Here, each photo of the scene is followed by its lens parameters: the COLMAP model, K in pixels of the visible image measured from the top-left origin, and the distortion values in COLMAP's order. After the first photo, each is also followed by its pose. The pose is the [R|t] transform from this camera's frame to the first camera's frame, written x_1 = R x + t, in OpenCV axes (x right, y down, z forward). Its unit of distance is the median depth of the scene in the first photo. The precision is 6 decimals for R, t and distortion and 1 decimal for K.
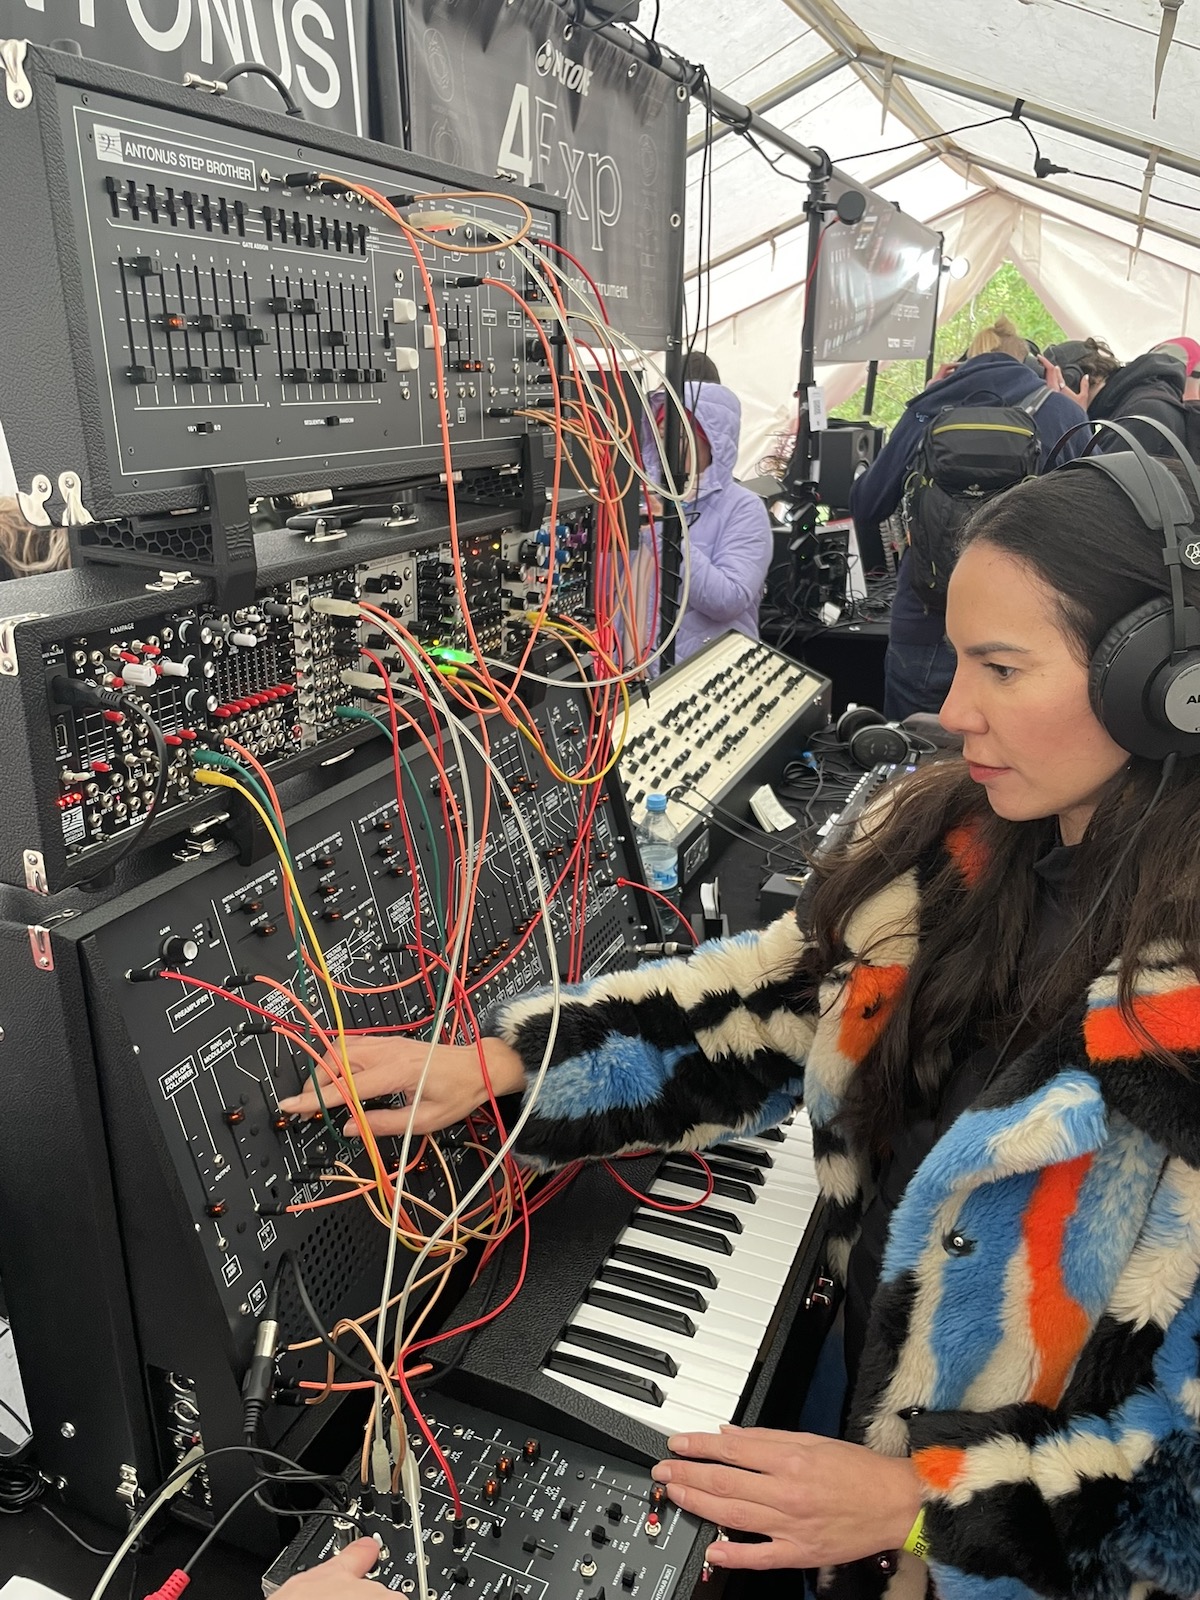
lens RADIAL K [[1190.3, 0, 600.0], [0, 1190.3, 800.0], [0, 0, 1]] dist [0.098142, -0.158849]
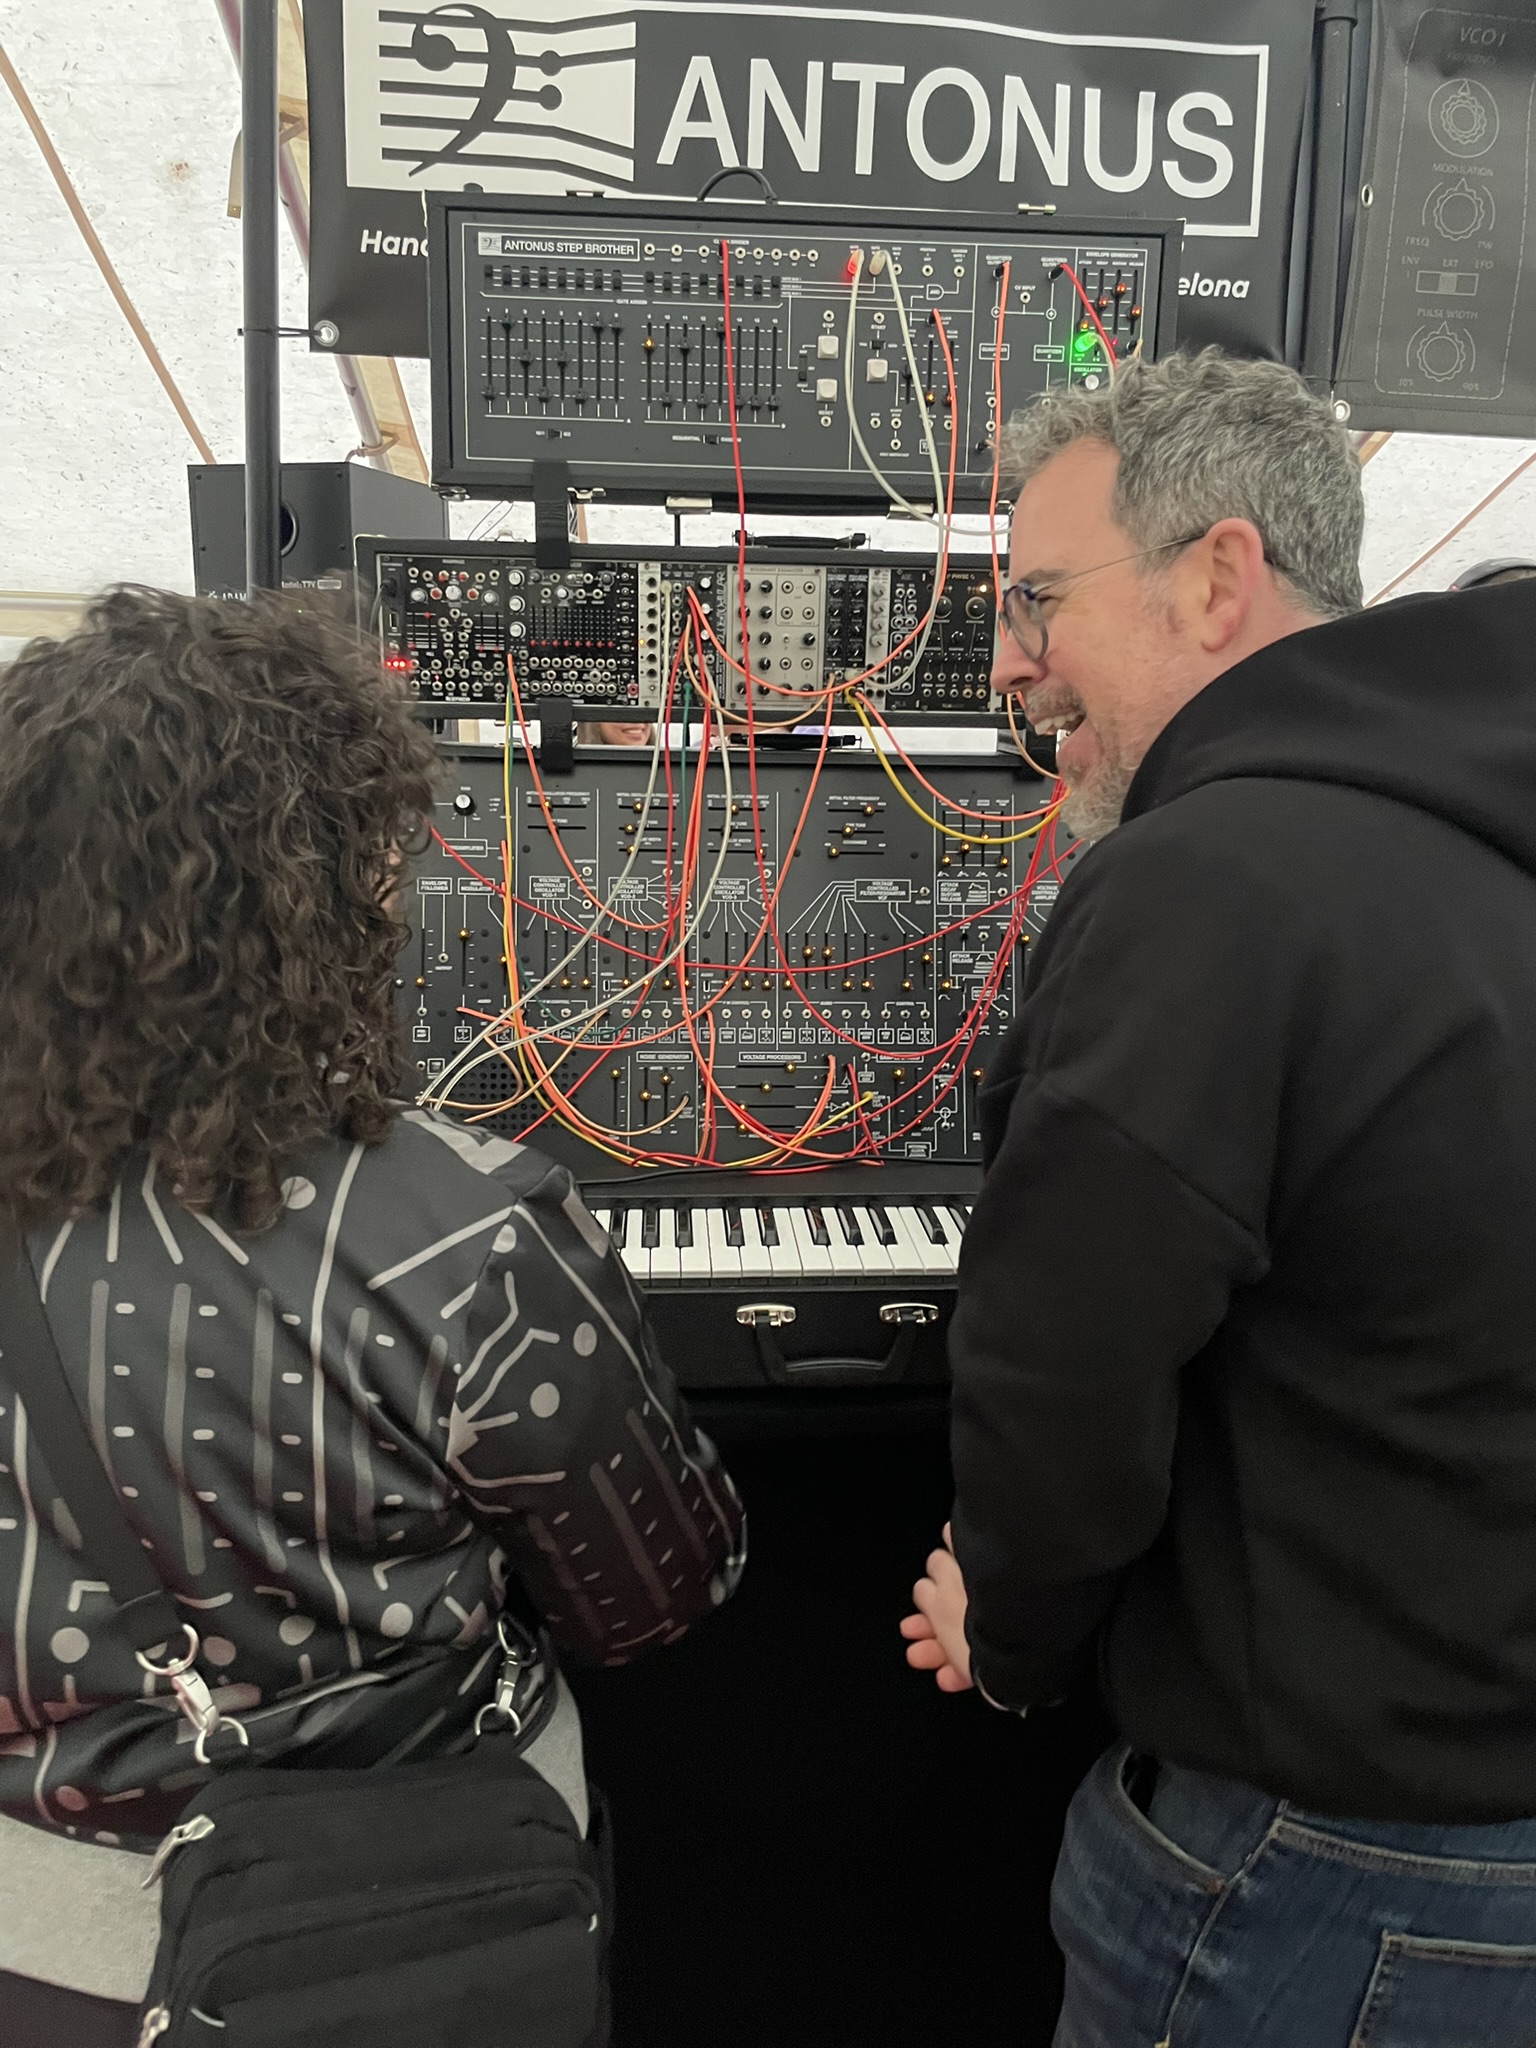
lens RADIAL K [[1523.5, 0, 768.0], [0, 1523.5, 1024.0], [0, 0, 1]] dist [0.098142, -0.158849]
pose [[0.445899, 0.199654, -0.872532, 1.449325], [-0.317419, 0.946723, 0.054417, 0.161878], [0.836911, 0.252694, 0.485517, 0.494802]]
